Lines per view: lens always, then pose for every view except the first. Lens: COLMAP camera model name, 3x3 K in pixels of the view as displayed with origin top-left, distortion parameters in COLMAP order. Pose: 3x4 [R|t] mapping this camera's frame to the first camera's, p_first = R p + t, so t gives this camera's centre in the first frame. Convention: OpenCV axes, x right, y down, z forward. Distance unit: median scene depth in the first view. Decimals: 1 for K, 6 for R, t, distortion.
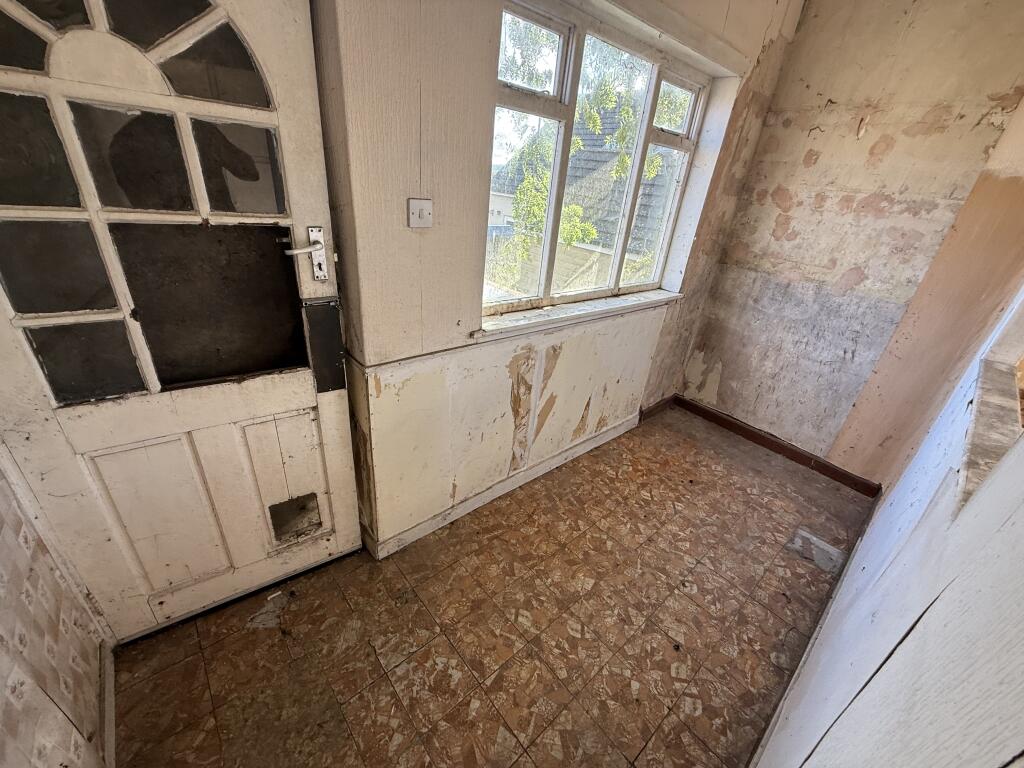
lens RADIAL K [[407.7, 0, 512.0], [0, 407.7, 384.0], [0, 0, 1]] dist [0.000167, -0.000040]
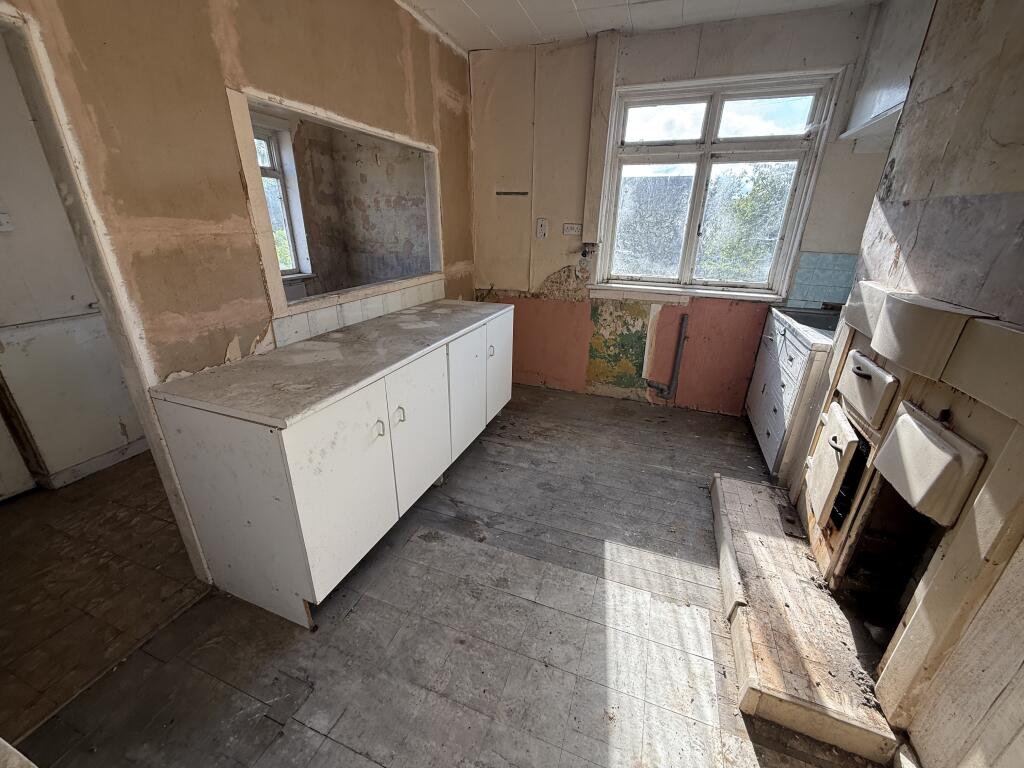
lens RADIAL K [[407.7, 0, 512.0], [0, 407.7, 384.0], [0, 0, 1]] dist [0.000167, -0.000040]
pose [[0.874685, -0.254254, 0.412650, 0.405350], [0.279595, 0.960117, -0.001076, 0.422971], [-0.395919, 0.116316, 0.910889, -0.654683]]
